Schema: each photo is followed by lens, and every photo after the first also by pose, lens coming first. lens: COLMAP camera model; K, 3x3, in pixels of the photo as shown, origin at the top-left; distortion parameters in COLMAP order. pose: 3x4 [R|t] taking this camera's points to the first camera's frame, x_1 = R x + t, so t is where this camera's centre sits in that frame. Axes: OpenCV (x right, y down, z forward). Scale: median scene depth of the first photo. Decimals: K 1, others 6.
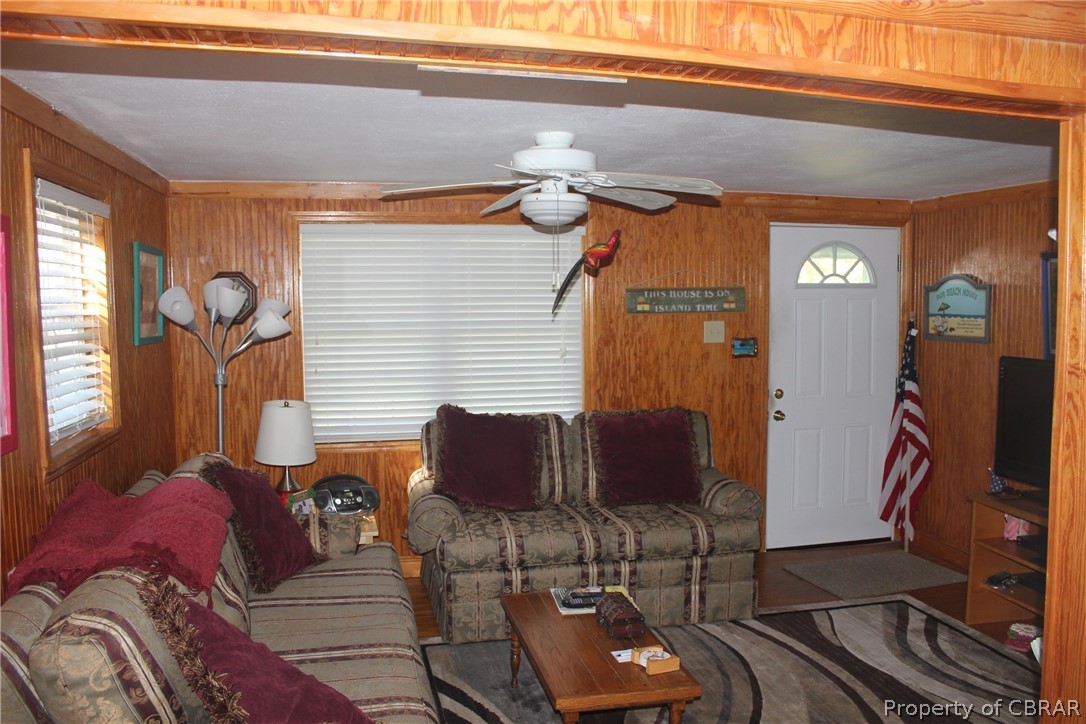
lens RADIAL K [[910.7, 0, 547.0], [0, 910.7, 359.9], [0, 0, 1]] dist [-0.122558, 0.089751]
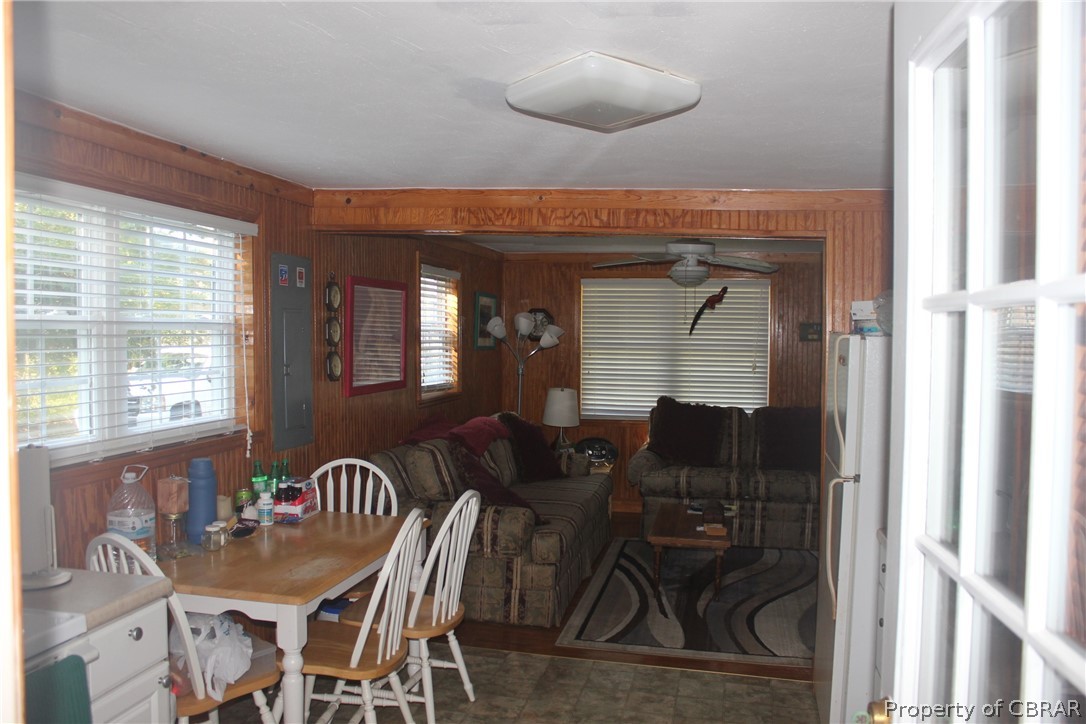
lens RADIAL K [[910.7, 0, 541.5], [0, 910.7, 364.5], [0, 0, 1]] dist [-0.122558, 0.089751]
pose [[0.908877, 0.030069, -0.415979, 0.375335], [-0.044609, 0.998685, -0.025276, 0.048367], [0.414672, 0.041529, 0.909023, -0.536308]]
